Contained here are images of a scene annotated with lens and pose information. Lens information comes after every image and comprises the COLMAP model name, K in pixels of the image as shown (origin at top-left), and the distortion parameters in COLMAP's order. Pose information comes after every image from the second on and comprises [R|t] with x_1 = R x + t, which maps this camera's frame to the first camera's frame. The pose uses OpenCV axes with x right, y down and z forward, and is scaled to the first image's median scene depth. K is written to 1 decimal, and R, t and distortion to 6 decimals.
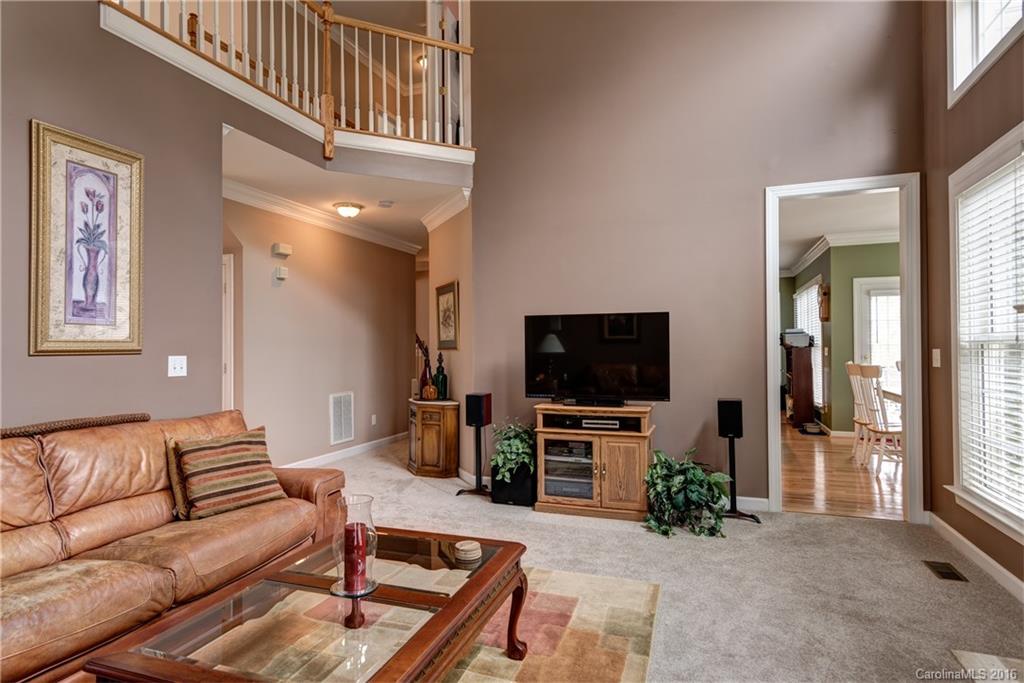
lens RADIAL K [[560.6, 0, 507.4], [0, 560.6, 342.5], [0, 0, 1]] dist [0.000533, 0.000048]
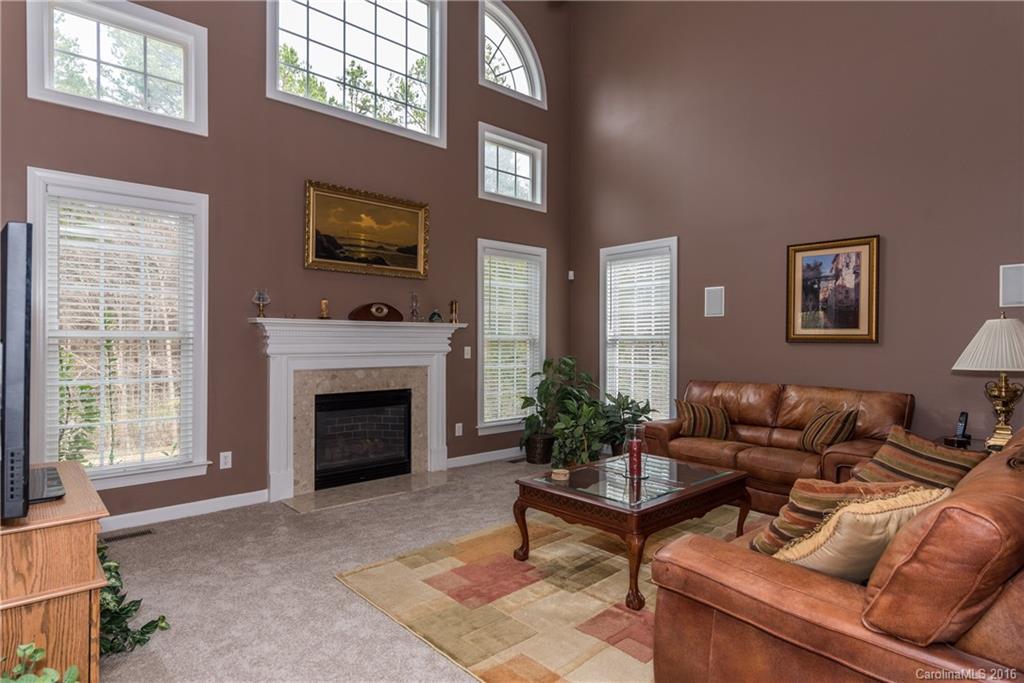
lens RADIAL K [[560.6, 0, 507.4], [0, 560.6, 342.5], [0, 0, 1]] dist [0.000533, 0.000048]
pose [[-0.885360, 0.004561, 0.464883, -0.478285], [0.000019, 0.999952, -0.009776, 0.021928], [-0.464906, -0.008646, -0.885318, 1.776810]]
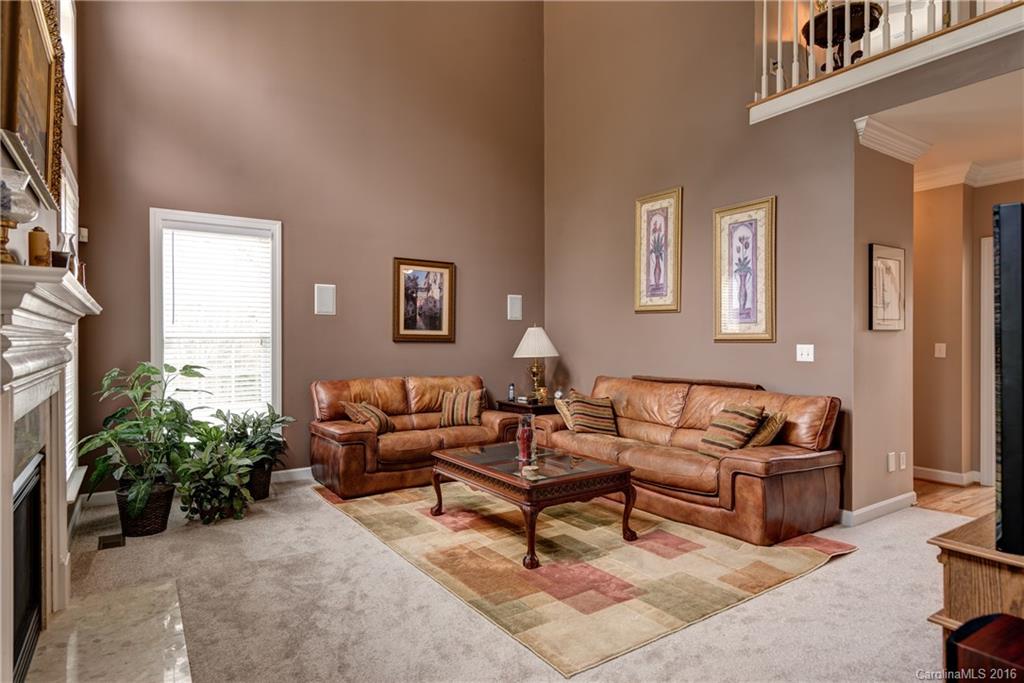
lens RADIAL K [[560.6, 0, 507.4], [0, 560.6, 342.5], [0, 0, 1]] dist [0.000533, 0.000048]
pose [[-0.583181, 0.008705, -0.812296, 0.895973], [0.010944, 0.999936, 0.002859, 0.010482], [0.812268, -0.007223, -0.583239, 1.364802]]
